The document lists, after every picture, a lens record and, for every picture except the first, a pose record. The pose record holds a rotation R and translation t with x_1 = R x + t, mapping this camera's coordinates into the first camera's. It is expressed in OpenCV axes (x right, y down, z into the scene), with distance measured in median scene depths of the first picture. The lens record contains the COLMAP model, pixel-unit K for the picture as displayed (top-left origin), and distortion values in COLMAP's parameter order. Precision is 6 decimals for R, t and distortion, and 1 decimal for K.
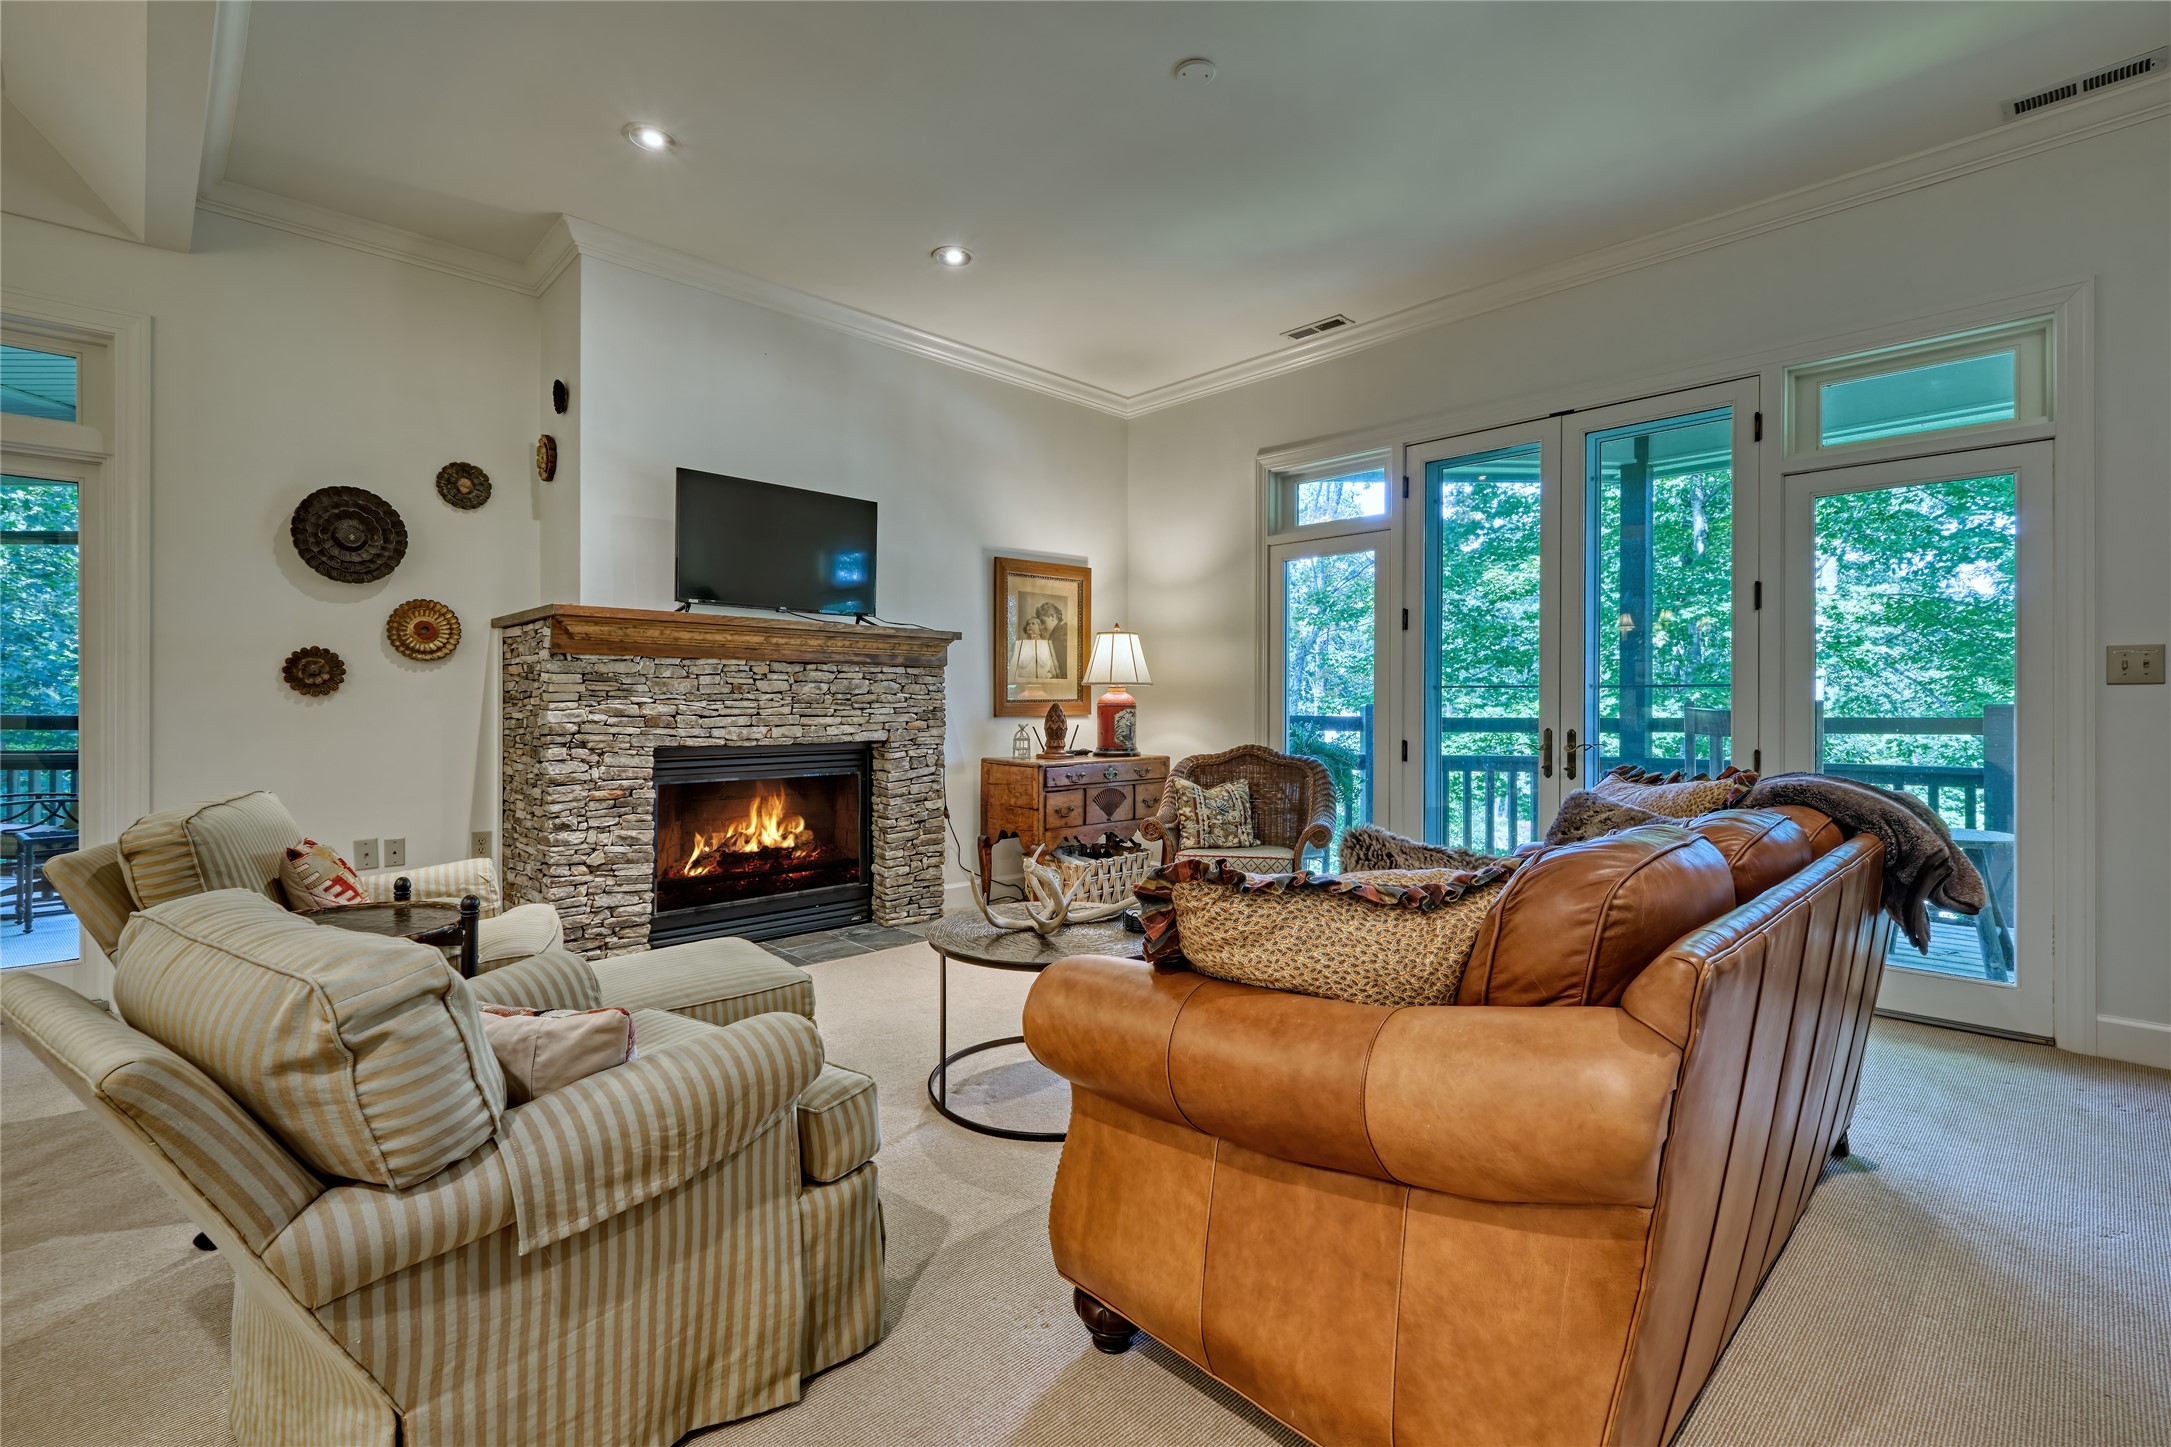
lens RADIAL K [[965.6, 0, 1095.5], [0, 965.6, 705.5], [0, 0, 1]] dist [0.000722, -0.004322]
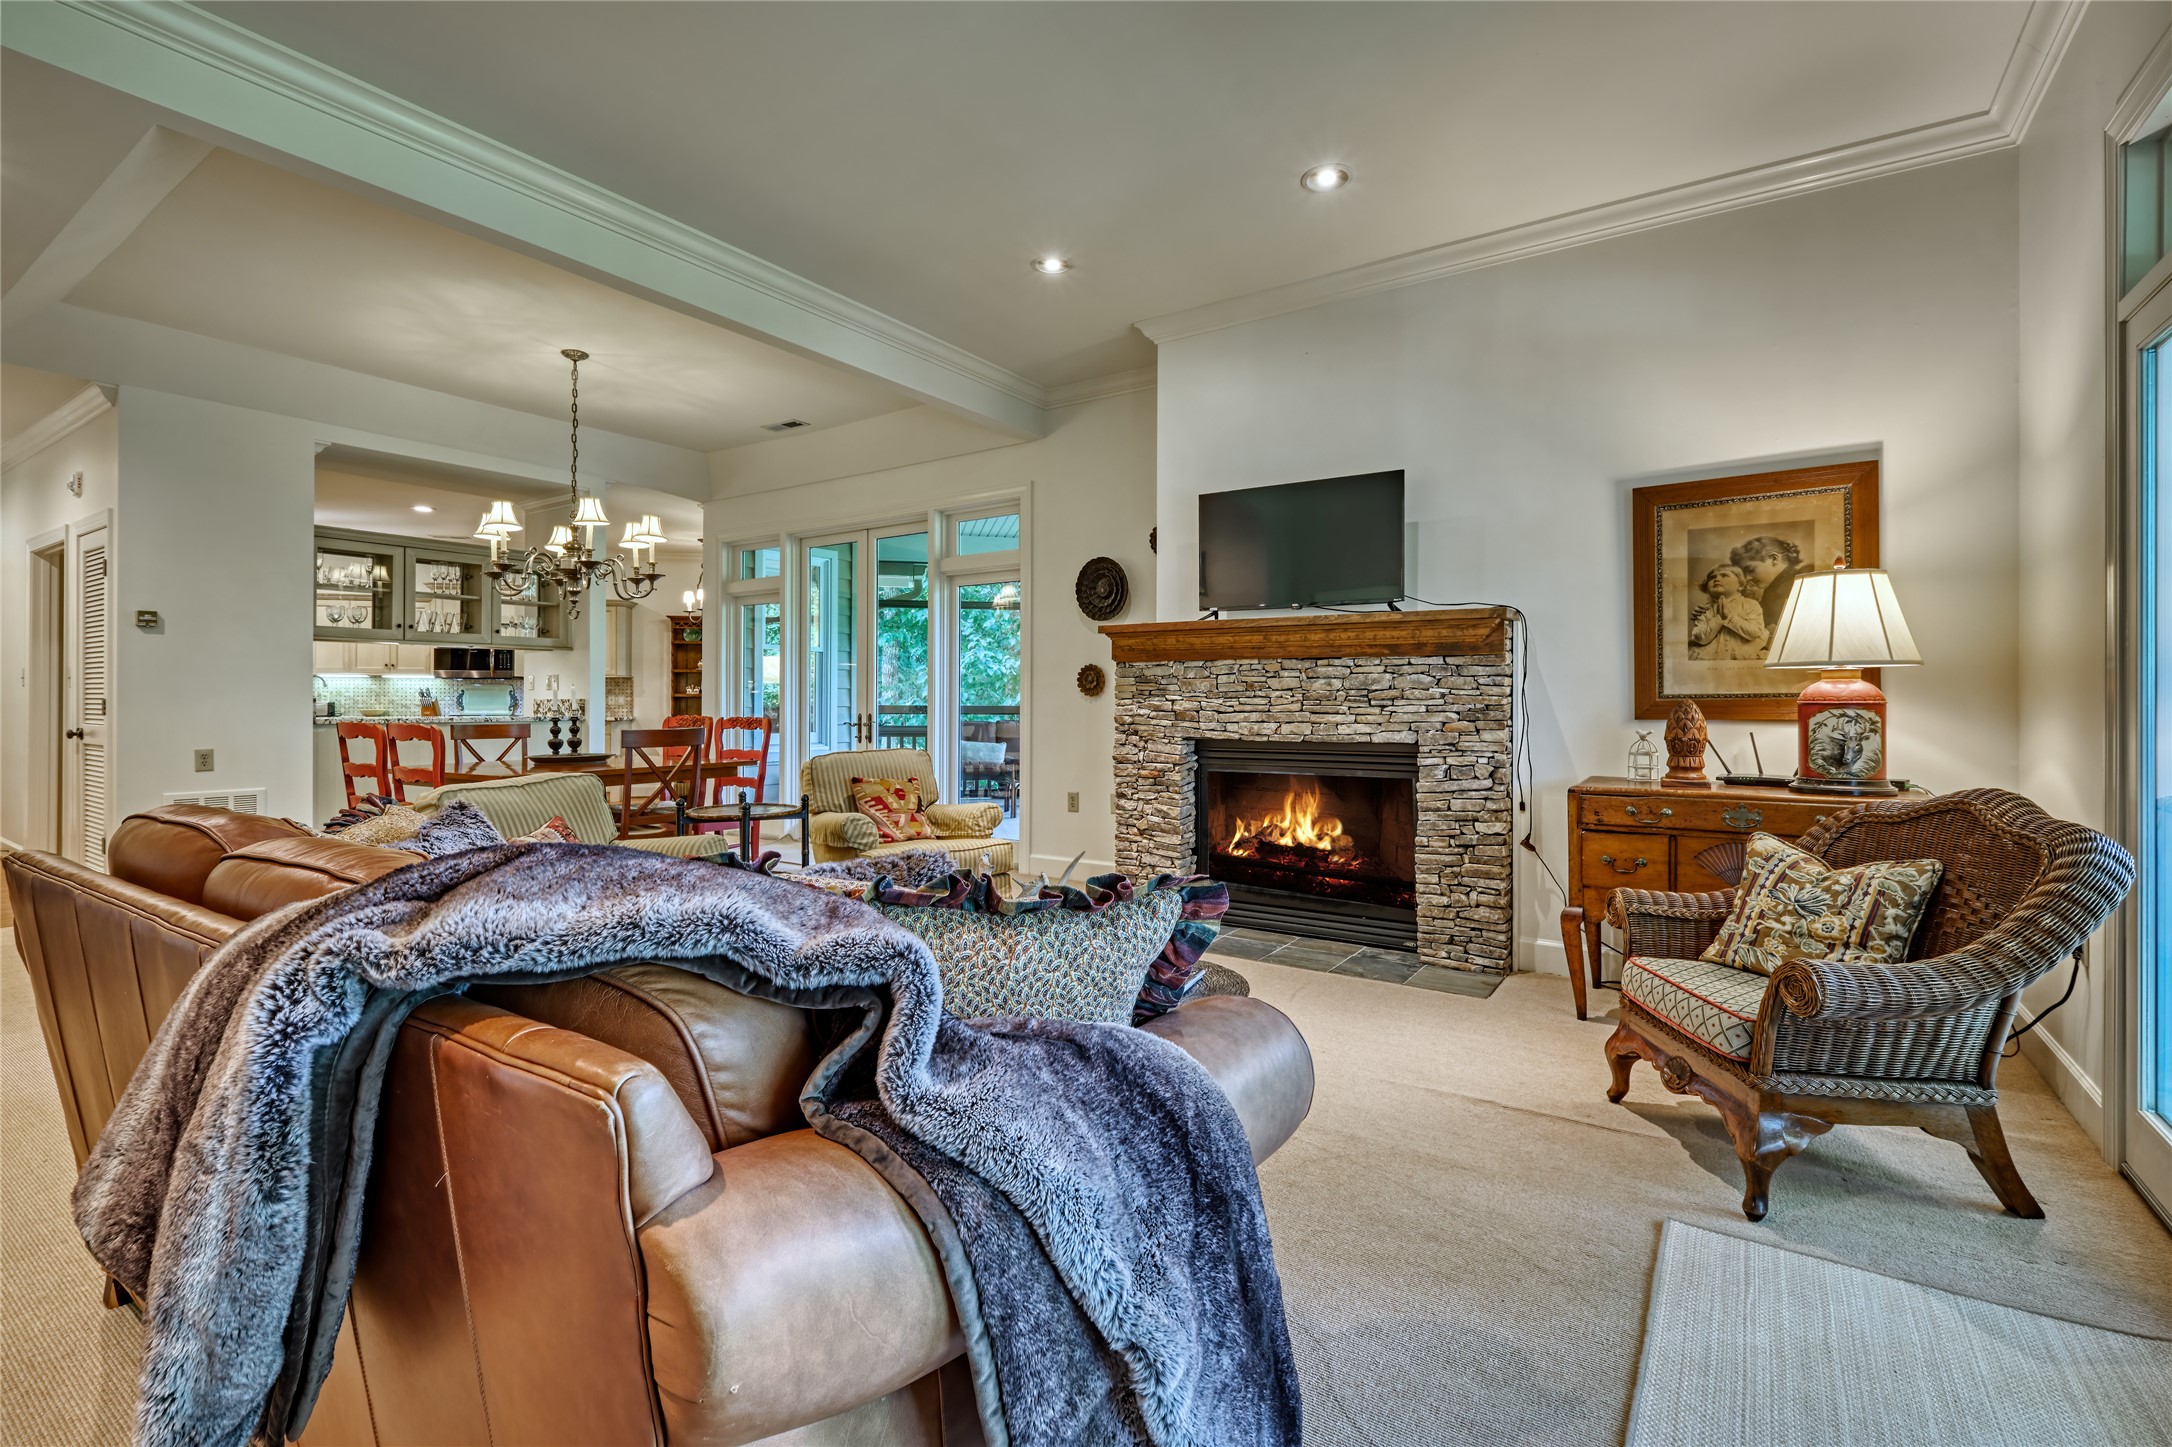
lens RADIAL K [[966.1, 0, 1086.0], [0, 966.1, 696.4], [0, 0, 1]] dist [0.000722, -0.004322]
pose [[0.204841, -0.007021, -0.978770, 0.600993], [-0.002666, 0.999967, -0.007731, 0.002002], [0.978792, 0.004193, 0.204815, 0.576992]]
